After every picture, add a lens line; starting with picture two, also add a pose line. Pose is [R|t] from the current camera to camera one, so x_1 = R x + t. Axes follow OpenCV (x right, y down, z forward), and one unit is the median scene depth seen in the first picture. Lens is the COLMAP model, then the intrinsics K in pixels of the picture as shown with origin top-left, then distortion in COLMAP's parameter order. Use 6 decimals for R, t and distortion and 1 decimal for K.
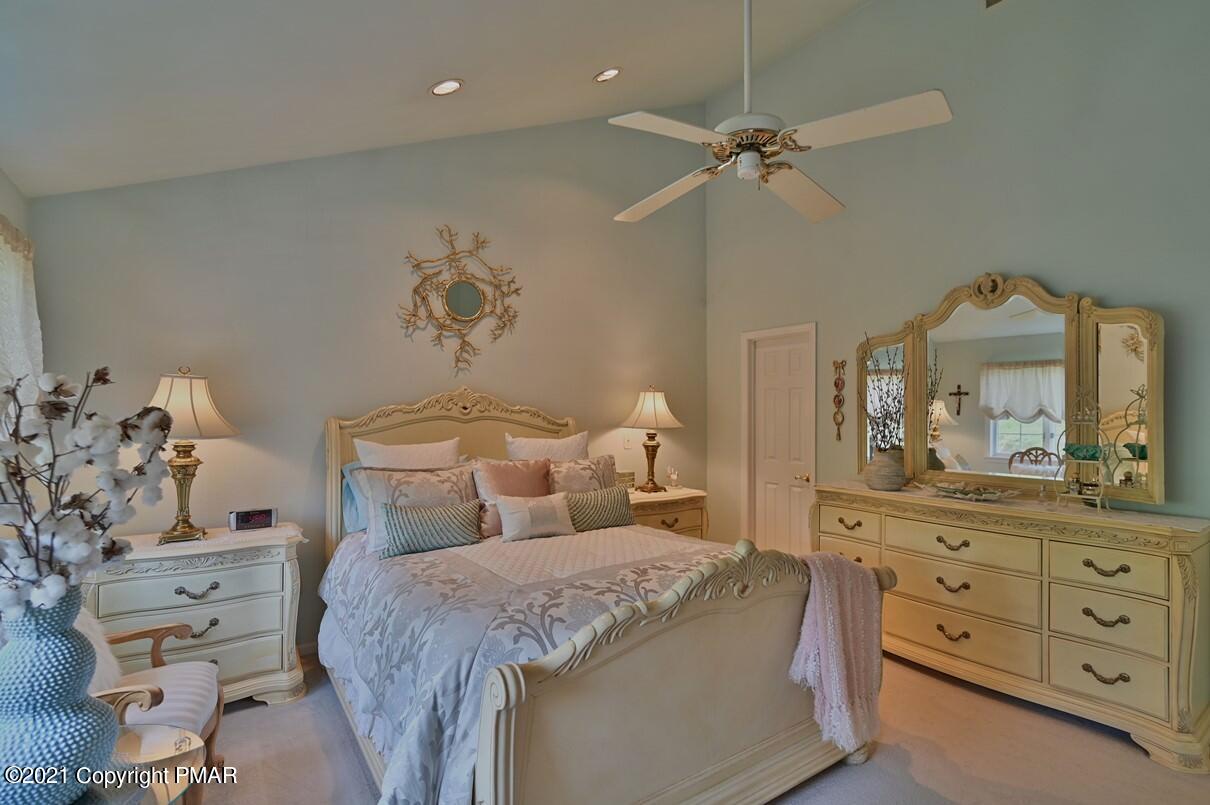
lens RADIAL K [[569.3, 0, 613.6], [0, 569.3, 407.3], [0, 0, 1]] dist [0.001802, 0.001301]
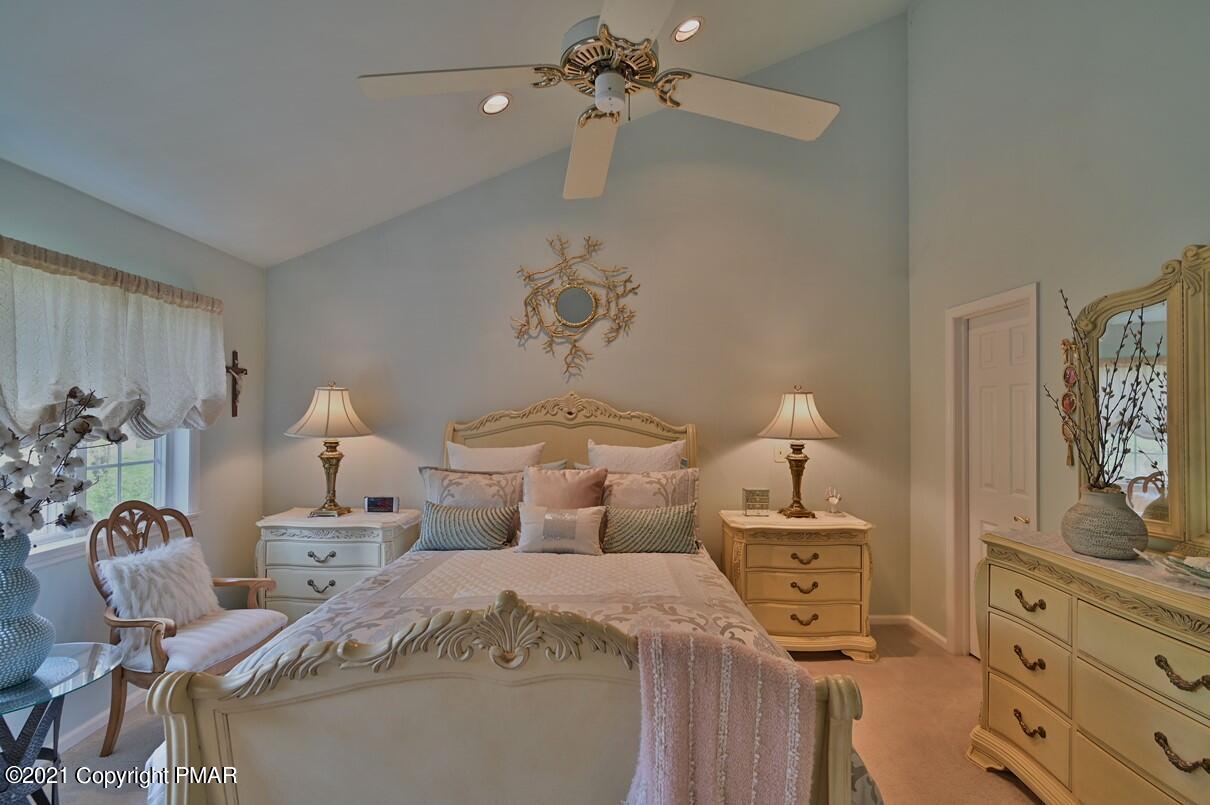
lens RADIAL K [[569.3, 0, 610.7], [0, 569.3, 405.3], [0, 0, 1]] dist [0.001802, 0.001301]
pose [[0.824741, -0.005491, -0.565484, 0.402149], [0.000113, 0.999954, -0.009545, -0.003732], [0.565511, 0.007808, 0.824704, 0.235232]]
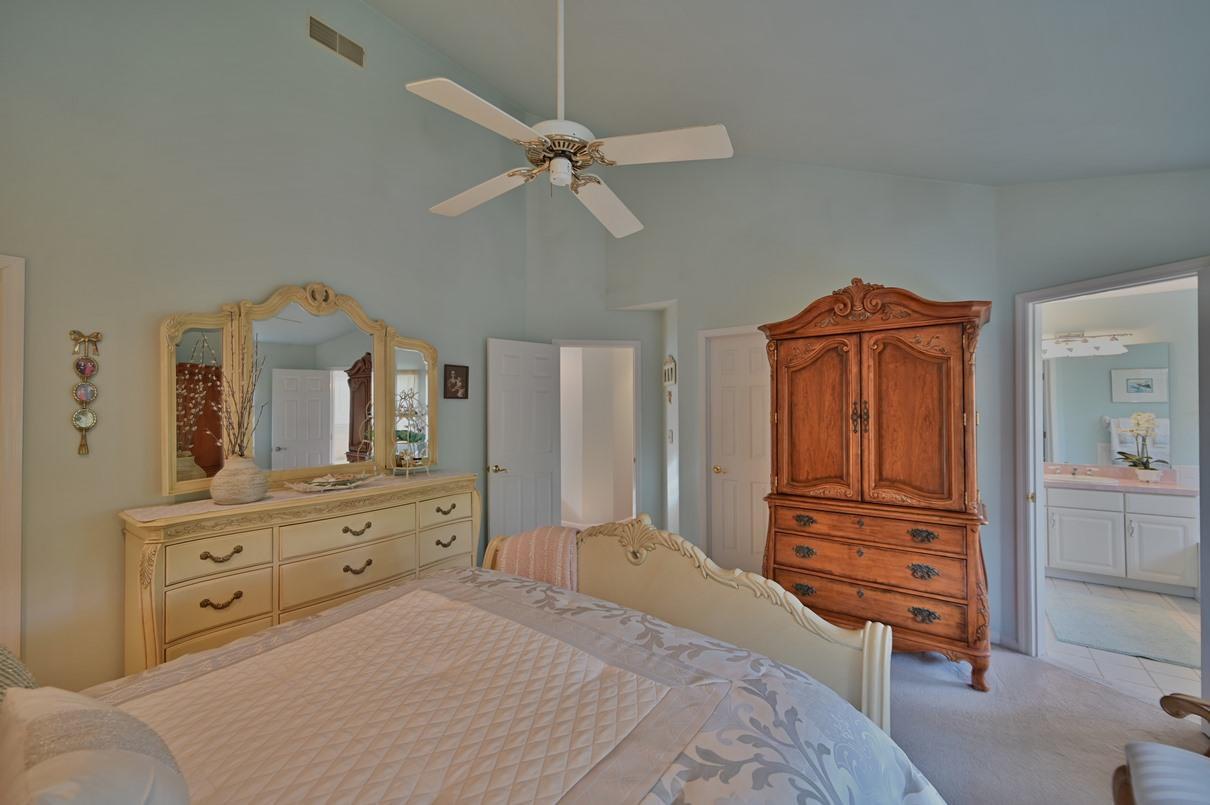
lens RADIAL K [[477.3, 0, 613.4], [0, 477.3, 403.5], [0, 0, 1]] dist [-0.002655, 0.000717]
pose [[-0.311050, 0.007843, 0.950361, -0.375547], [-0.002333, 0.999957, -0.009016, 0.004078], [-0.950391, -0.005021, -0.311018, 0.717725]]
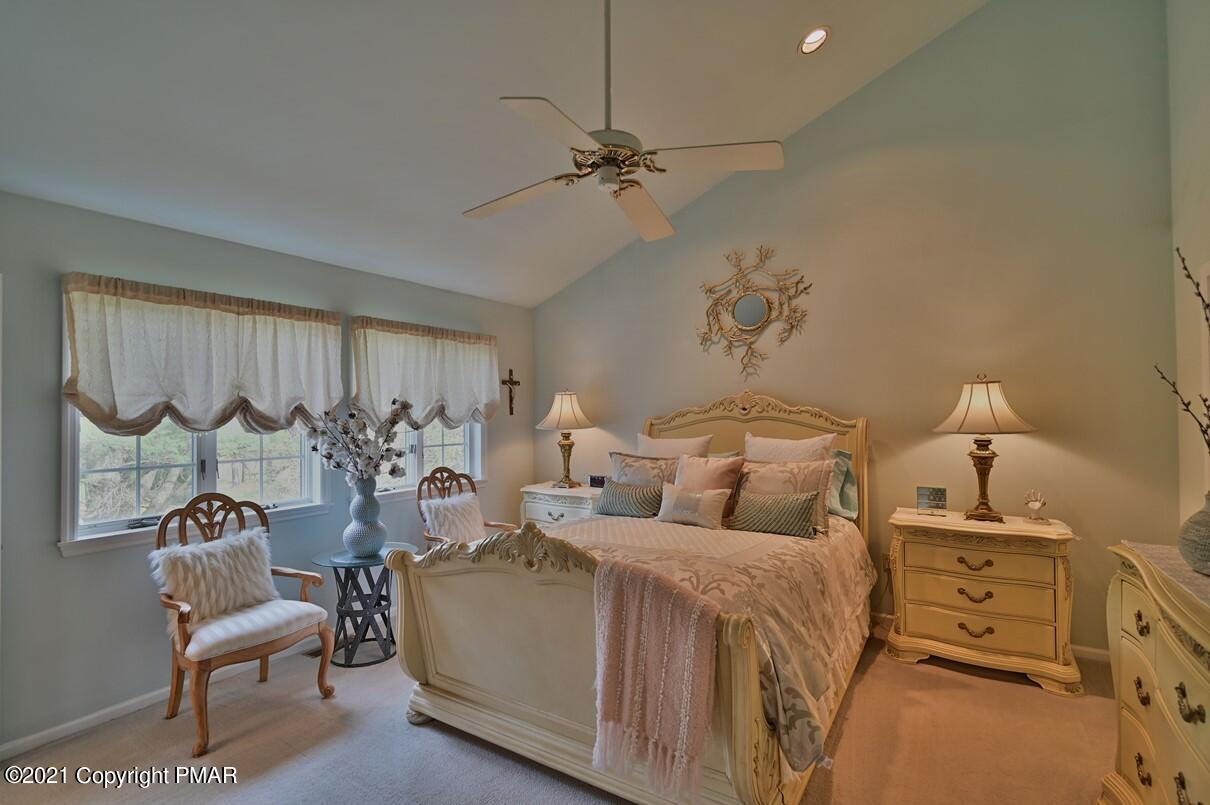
lens RADIAL K [[569.3, 0, 611.2], [0, 569.3, 404.3], [0, 0, 1]] dist [0.001802, 0.001301]
pose [[0.390015, -0.018135, -0.920630, 0.728246], [0.015350, 0.999795, -0.013192, 0.002638], [0.920681, -0.008986, 0.390213, 0.361063]]
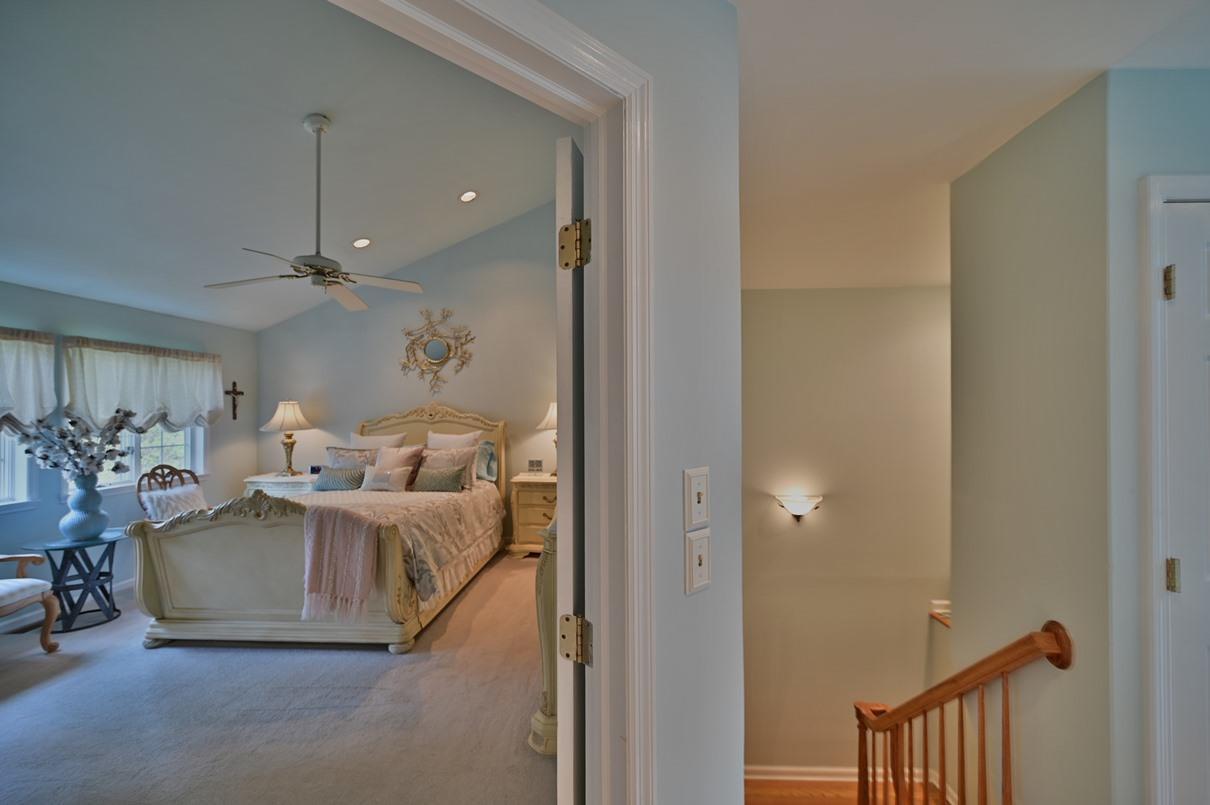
lens RADIAL K [[477.3, 0, 614.4], [0, 477.3, 405.3], [0, 0, 1]] dist [-0.002655, 0.000717]
pose [[0.792560, -0.014445, -0.609622, 1.128386], [0.012380, 0.999895, -0.007597, -0.012159], [0.609668, -0.001526, 0.792656, 0.238274]]
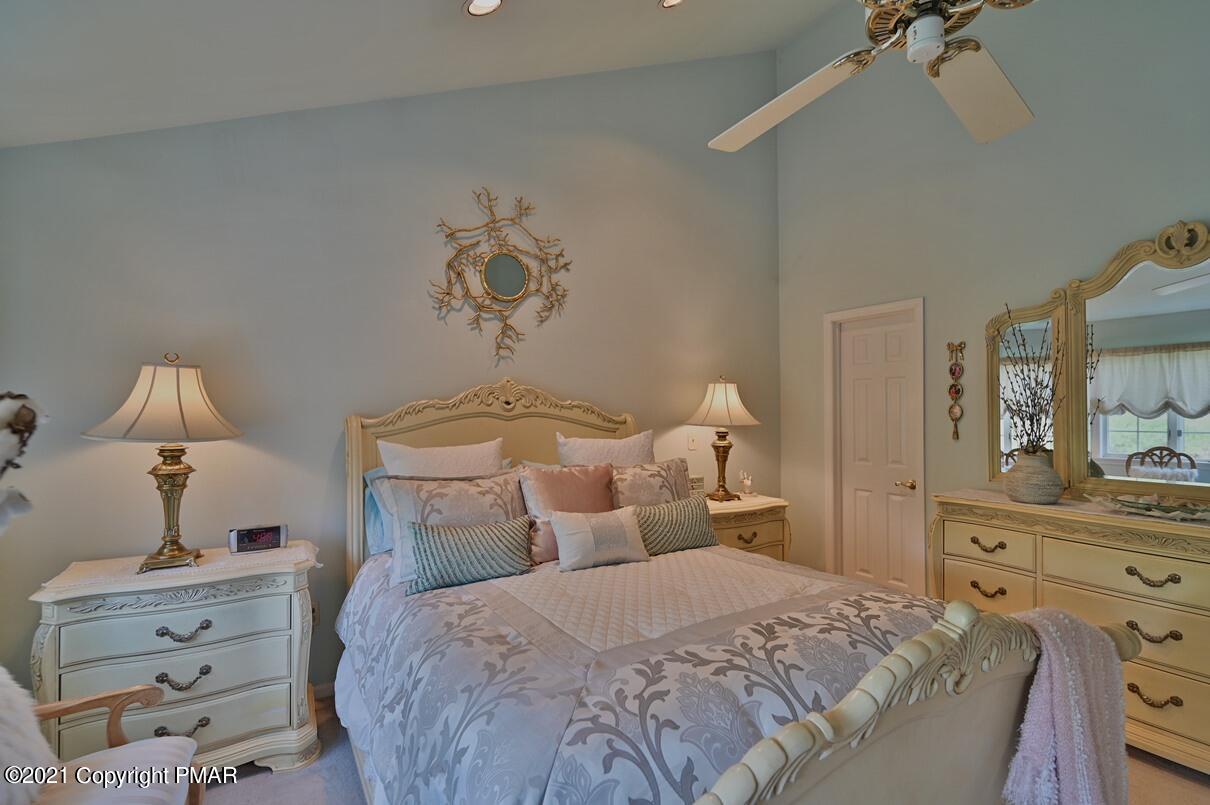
lens RADIAL K [[569.3, 0, 612.3], [0, 569.3, 406.4], [0, 0, 1]] dist [0.001802, 0.001301]
pose [[0.998142, -0.006611, -0.060575, -0.059976], [0.006718, 0.999976, 0.001565, 0.006556], [0.060563, -0.001969, 0.998162, 0.180428]]
